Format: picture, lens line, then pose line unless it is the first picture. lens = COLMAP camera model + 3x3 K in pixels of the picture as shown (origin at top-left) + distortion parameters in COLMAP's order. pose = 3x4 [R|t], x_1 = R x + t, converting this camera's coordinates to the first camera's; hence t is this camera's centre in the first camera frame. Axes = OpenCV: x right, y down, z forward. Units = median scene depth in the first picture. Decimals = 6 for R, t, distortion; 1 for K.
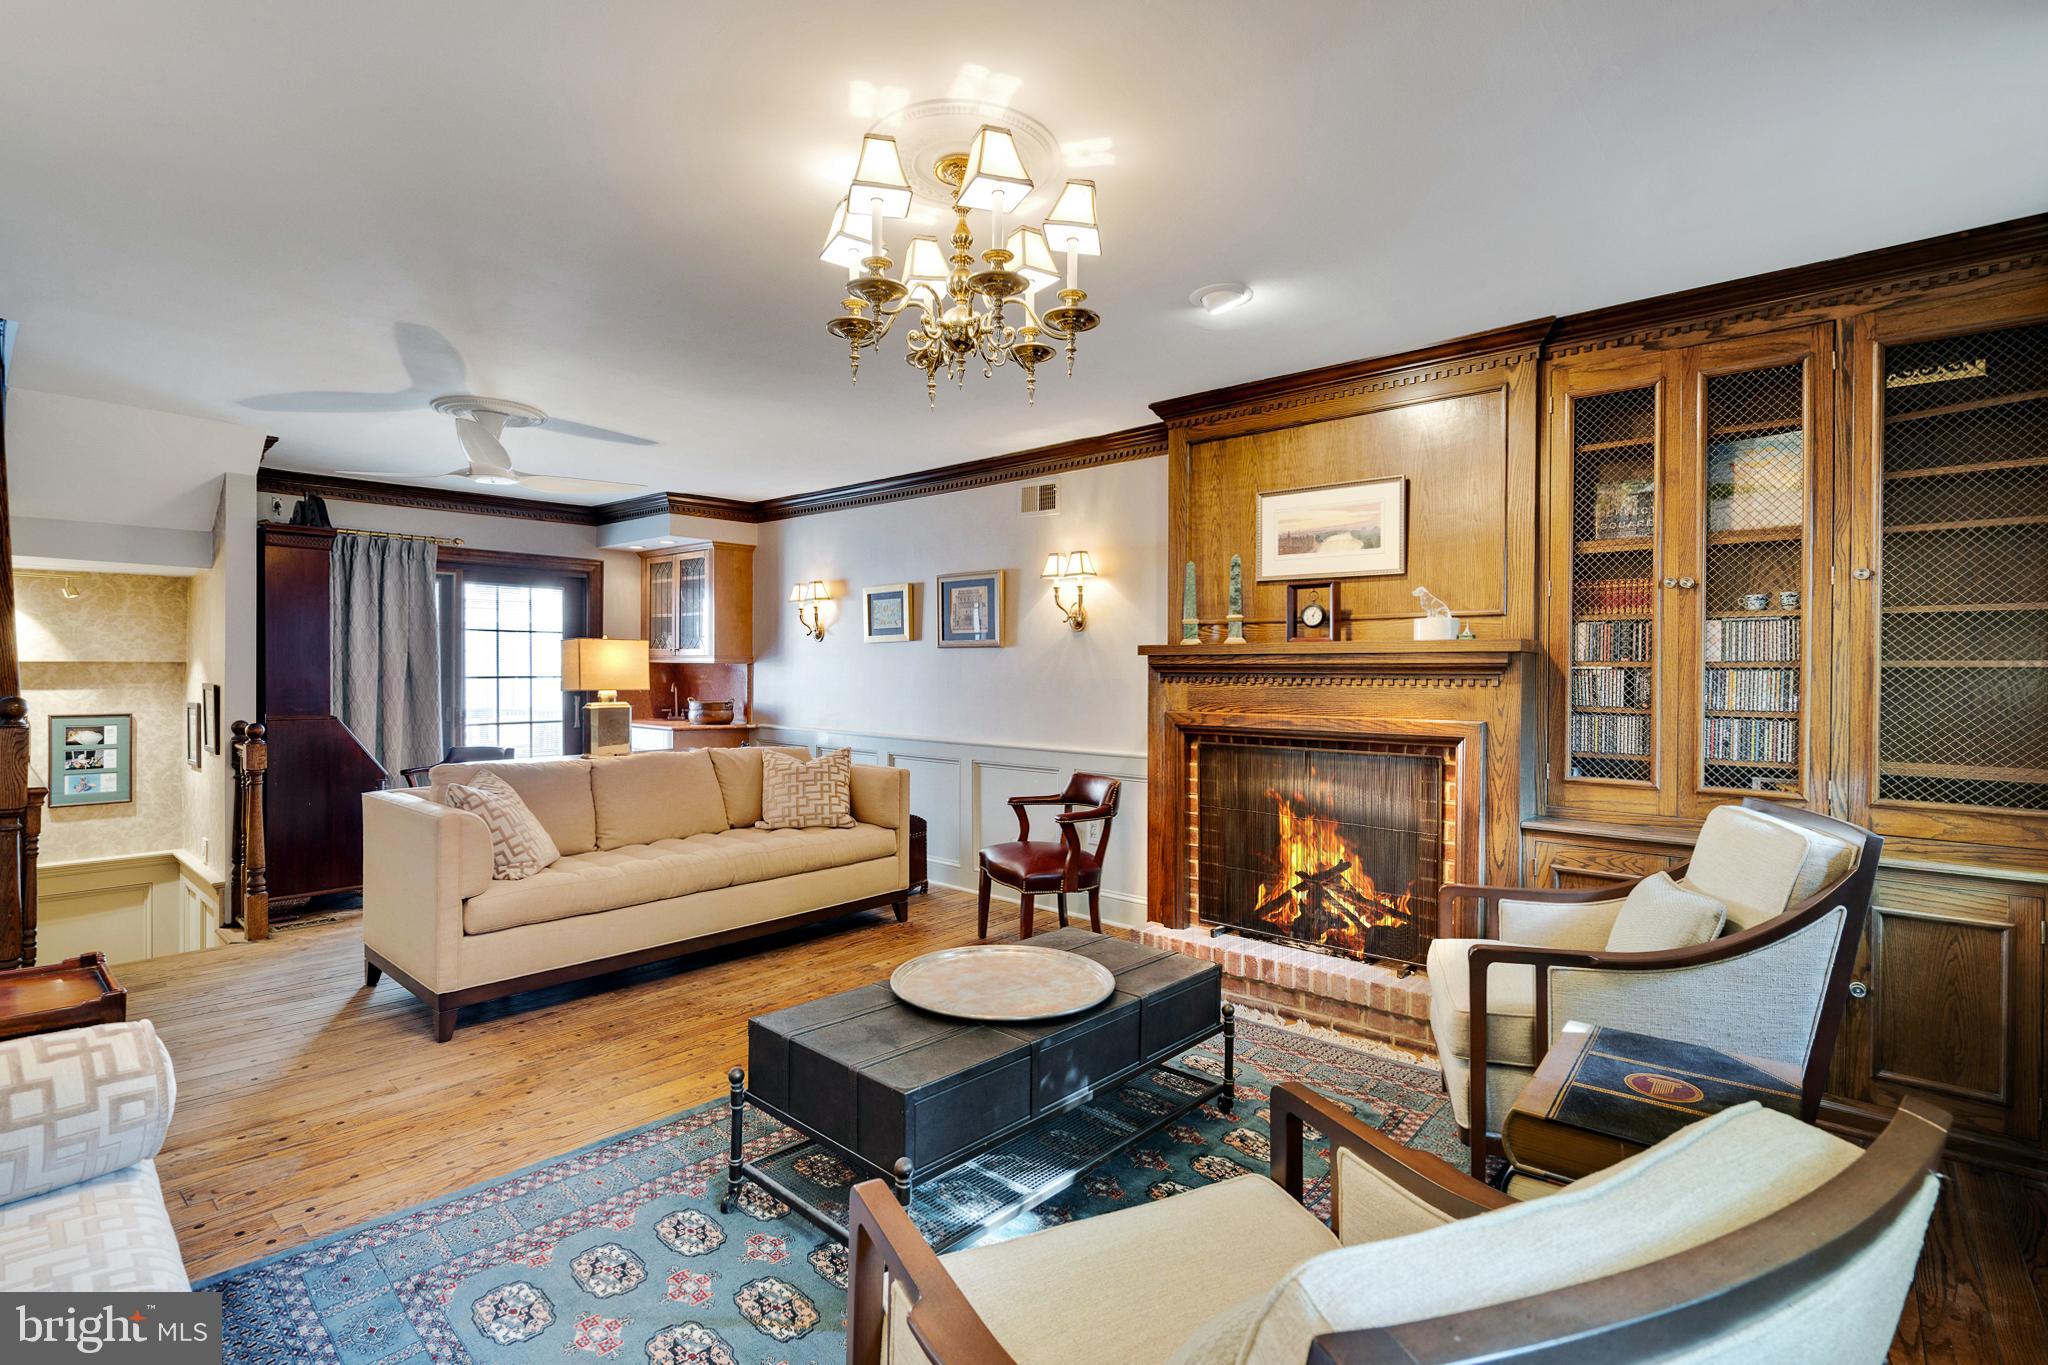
lens RADIAL K [[932.5, 0, 1023.7], [0, 932.5, 672.3], [0, 0, 1]] dist [-0.007941, 0.002770]
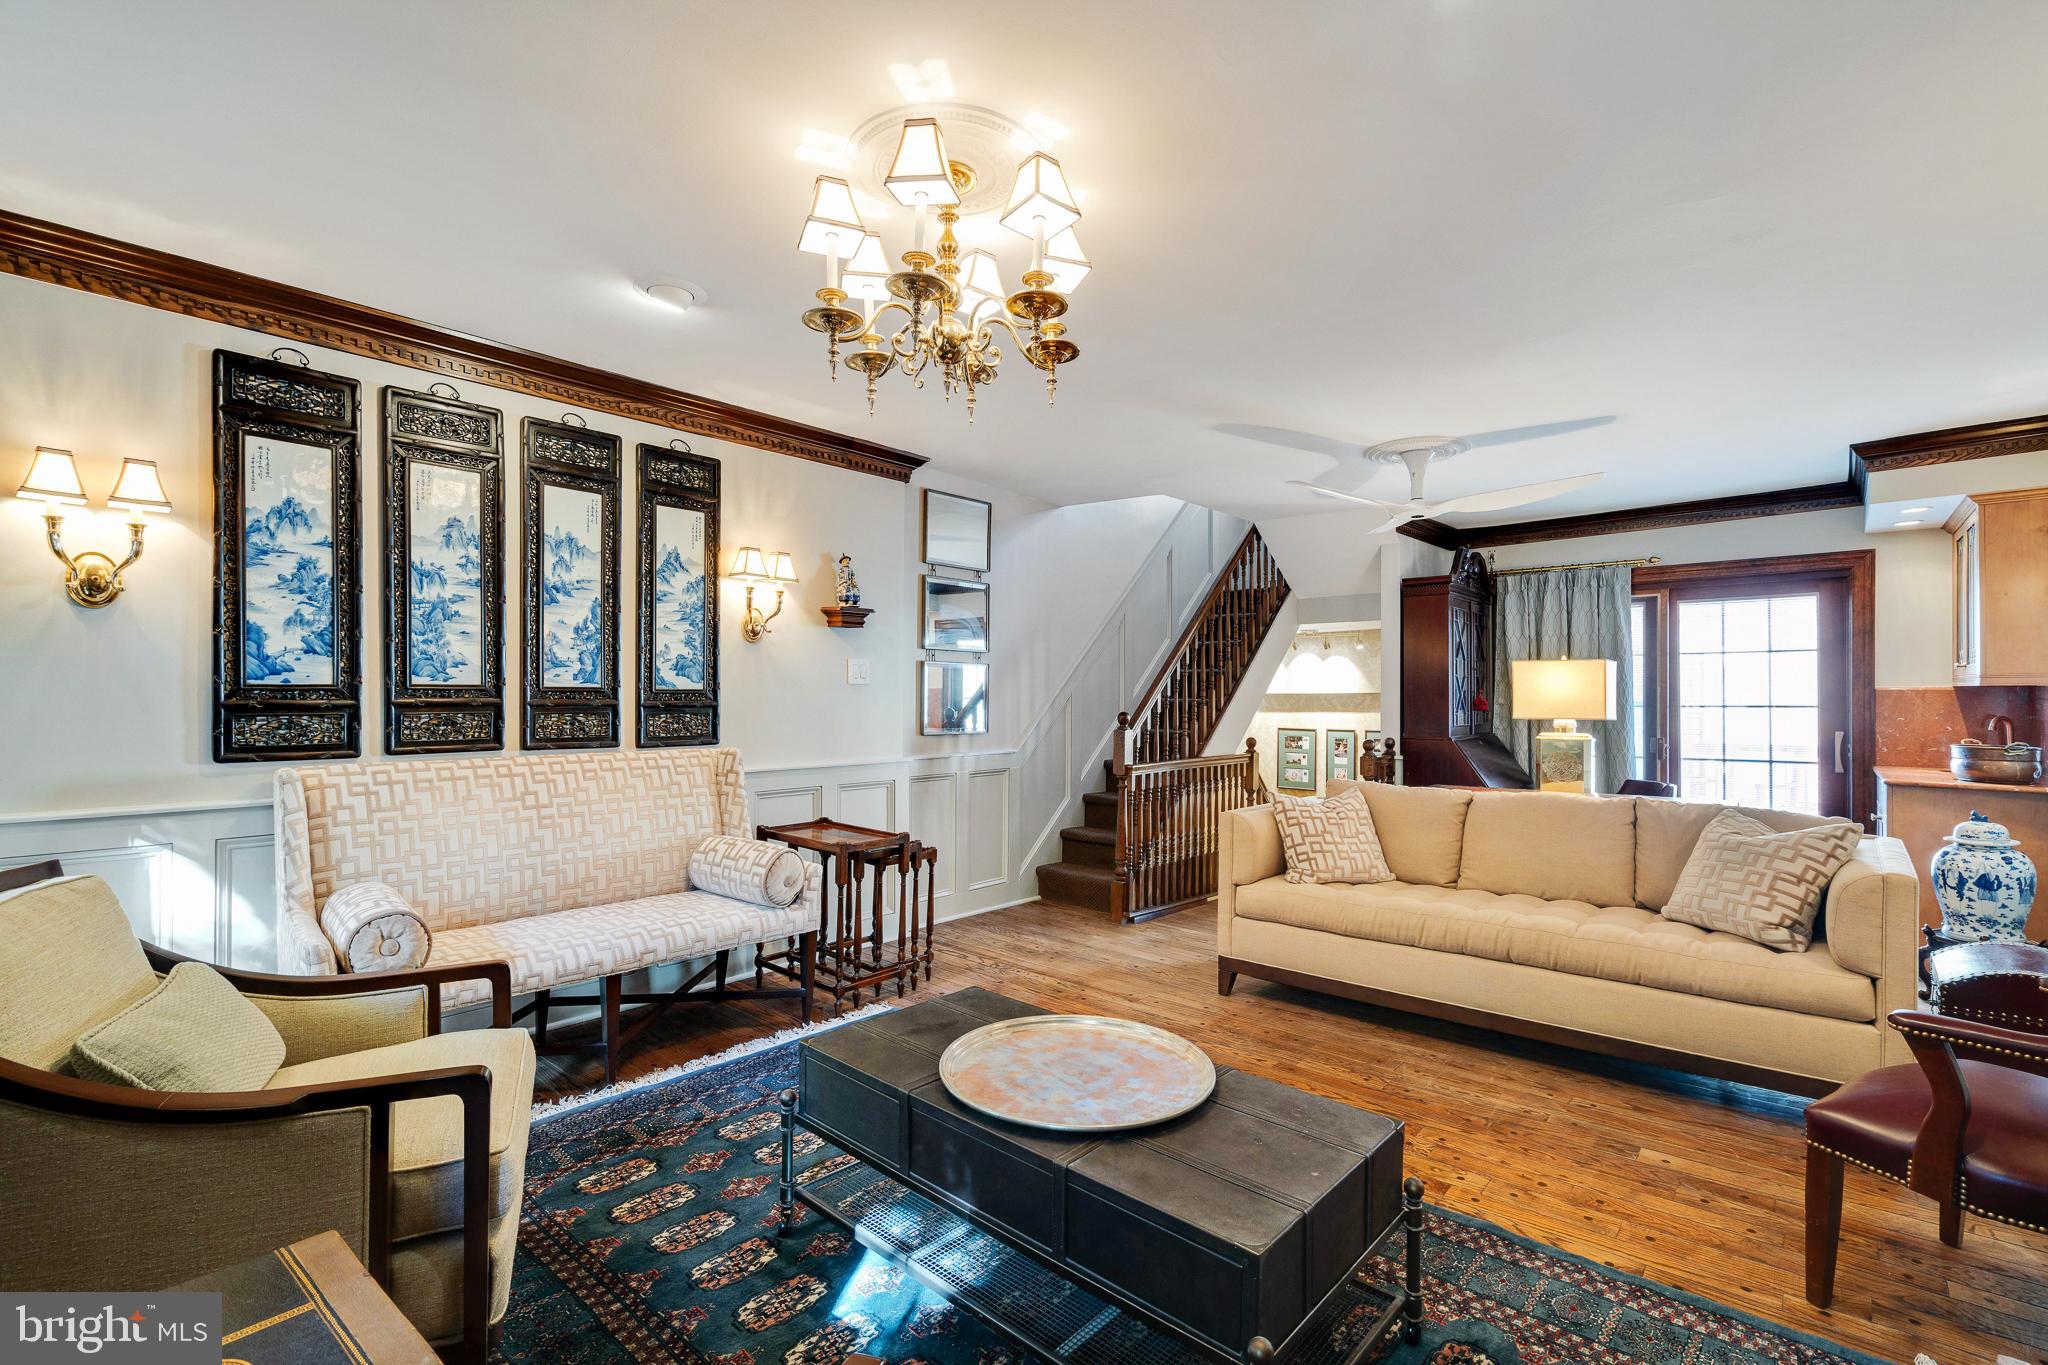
lens RADIAL K [[932.5, 0, 1040.2], [0, 932.5, 693.3], [0, 0, 1]] dist [-0.007941, 0.002770]
pose [[0.008630, -0.009361, -0.999919, 0.517569], [-0.003375, 0.999950, -0.009391, 0.006156], [0.999957, 0.003456, 0.008598, 0.620716]]
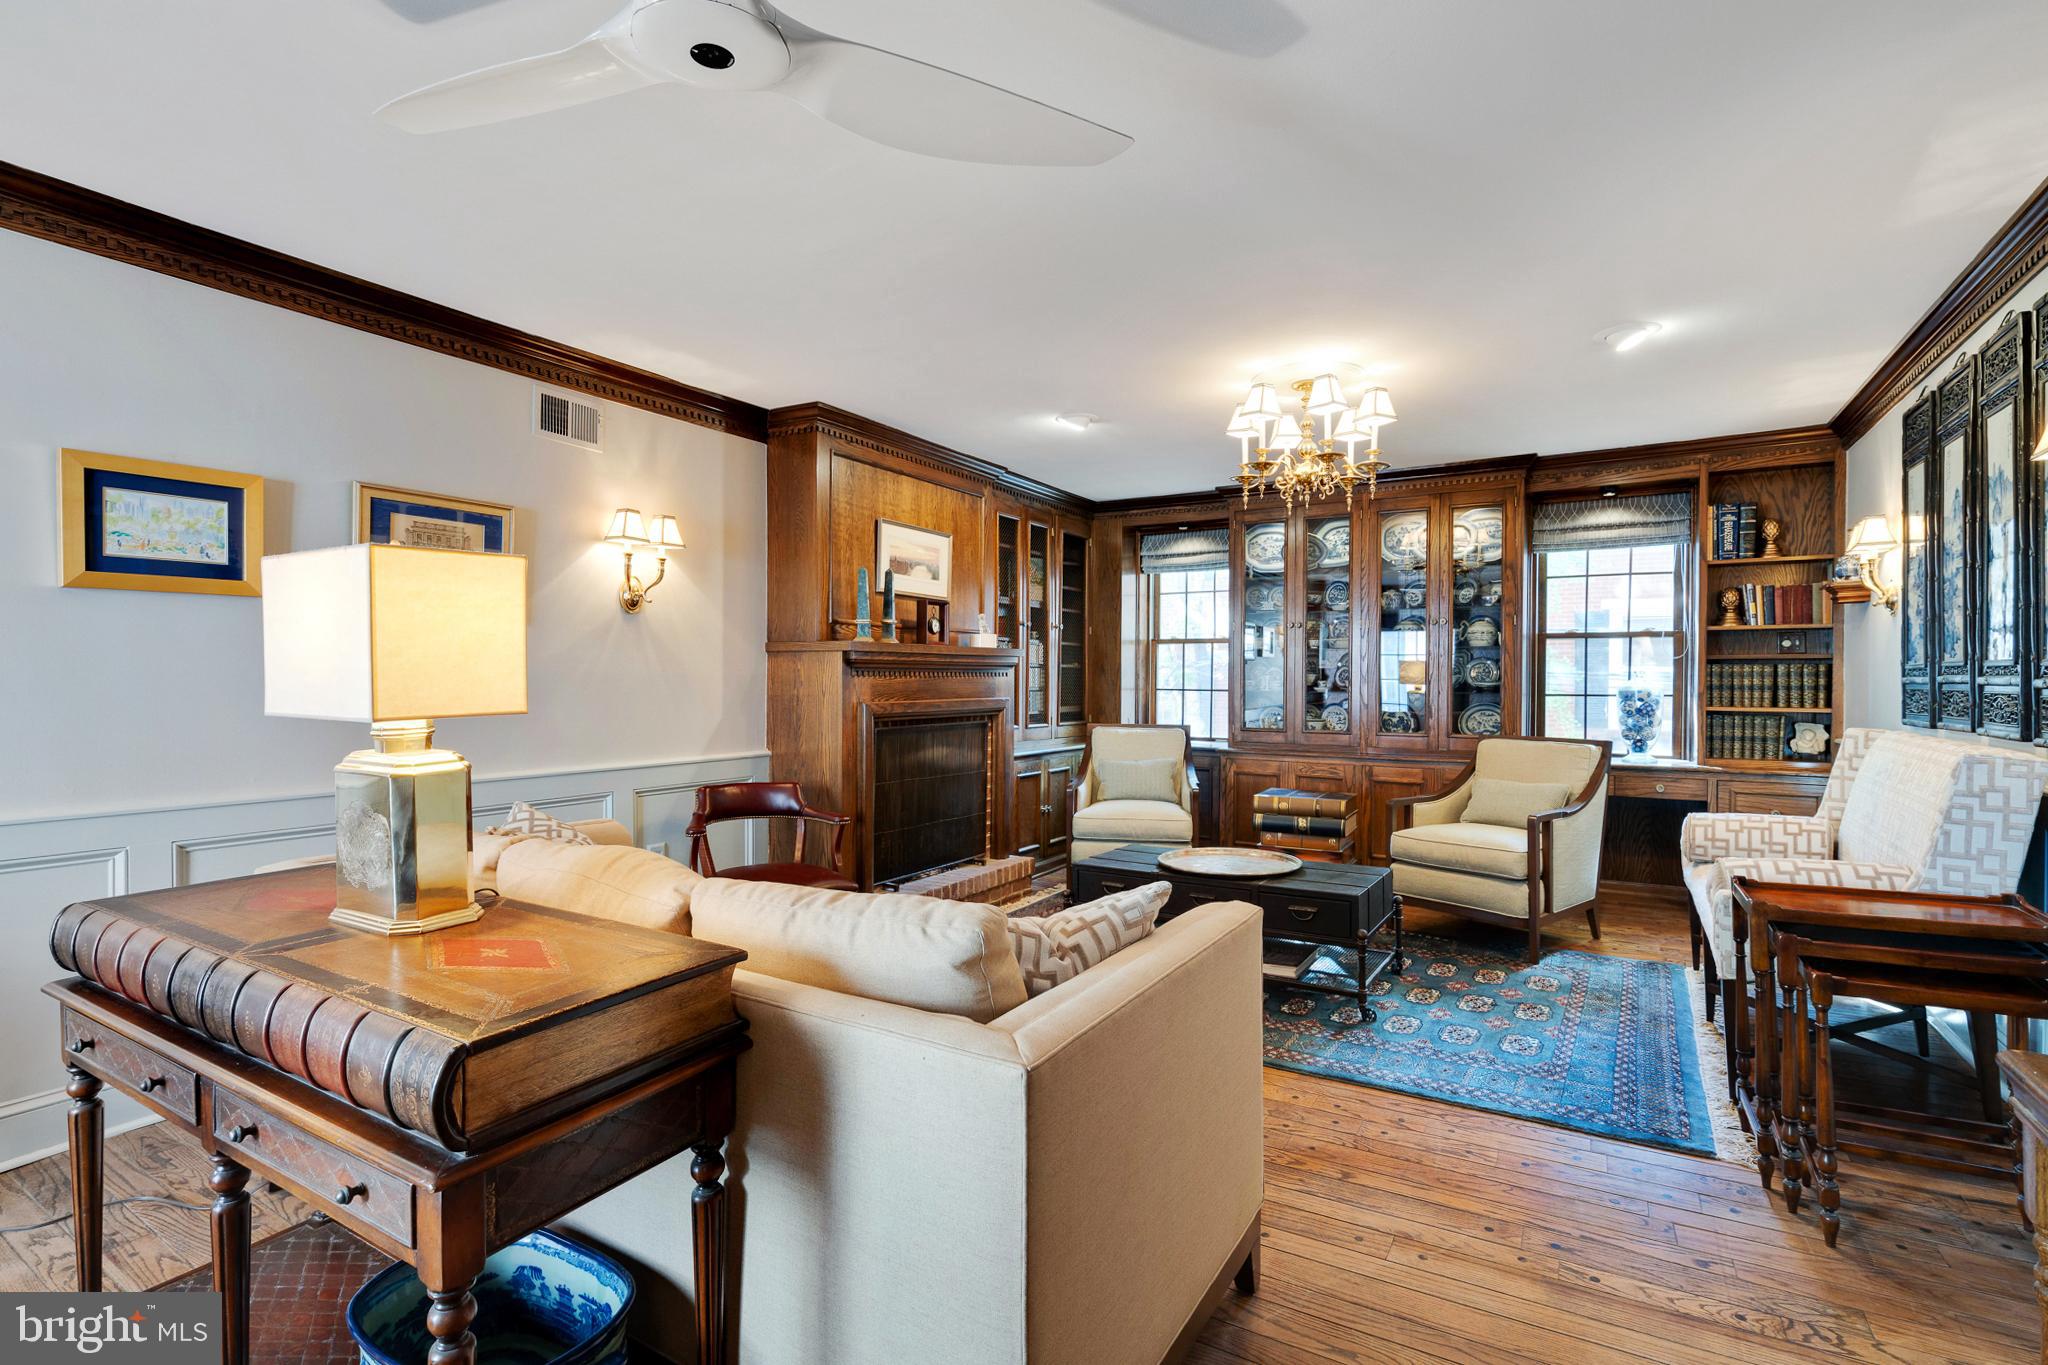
lens RADIAL K [[932.5, 0, 1020.1], [0, 932.5, 680.8], [0, 0, 1]] dist [-0.007941, 0.002770]
pose [[-0.161103, -0.009704, 0.986890, -0.986565], [-0.004030, 0.999950, 0.009175, 0.005648], [-0.986929, -0.002499, -0.161134, 1.035303]]
